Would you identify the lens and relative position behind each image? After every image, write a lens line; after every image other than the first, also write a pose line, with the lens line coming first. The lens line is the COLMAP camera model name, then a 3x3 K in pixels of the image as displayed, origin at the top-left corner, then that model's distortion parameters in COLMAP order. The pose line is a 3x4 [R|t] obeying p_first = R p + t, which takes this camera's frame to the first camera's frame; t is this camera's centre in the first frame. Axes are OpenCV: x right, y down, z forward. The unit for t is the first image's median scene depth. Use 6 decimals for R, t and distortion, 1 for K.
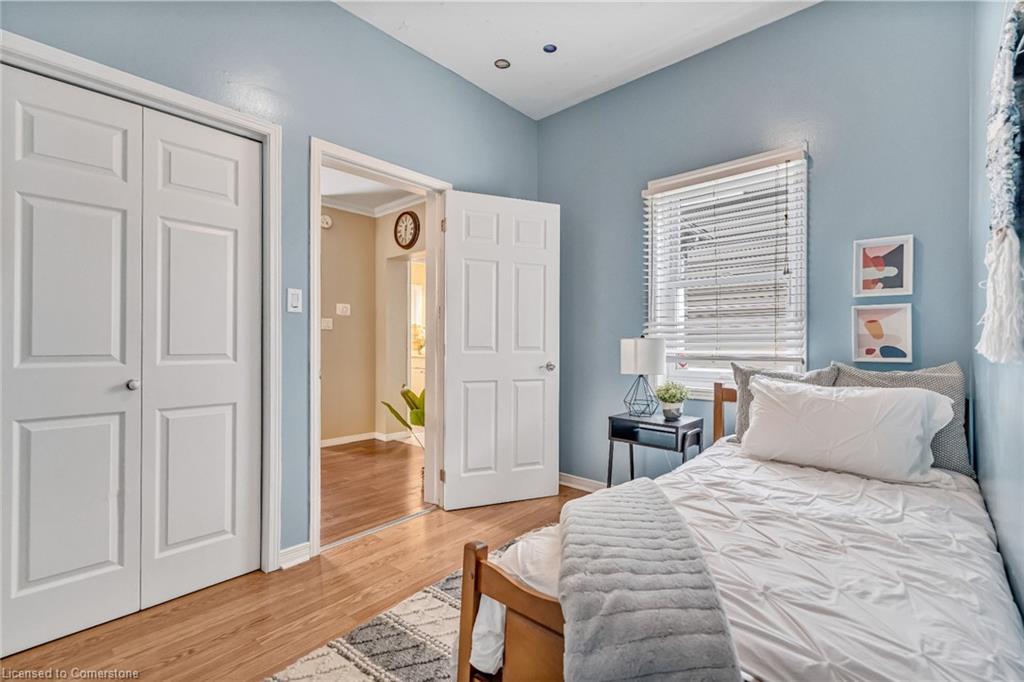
lens RADIAL K [[461.6, 0, 508.7], [0, 461.6, 341.6], [0, 0, 1]] dist [-0.001537, 0.000058]
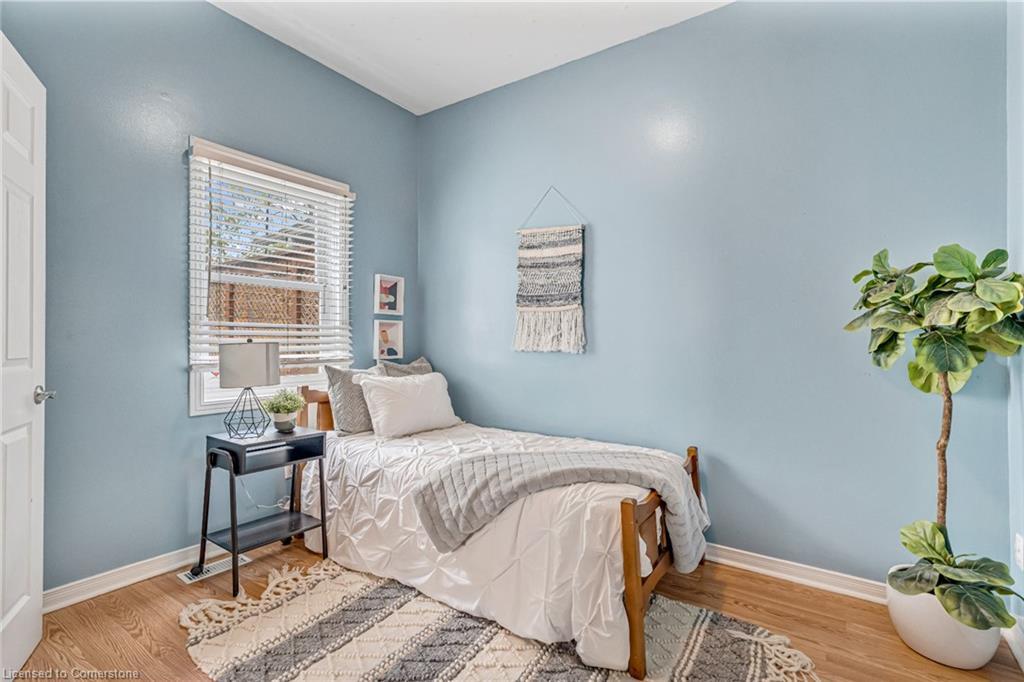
lens RADIAL K [[467.9, 0, 511.5], [0, 467.9, 344.2], [0, 0, 1]] dist [0.001600, 0.000418]
pose [[-0.115225, -0.004240, 0.993330, -0.631287], [-0.004538, 0.999983, 0.003742, -0.008966], [-0.993329, -0.004077, -0.115242, 0.669382]]
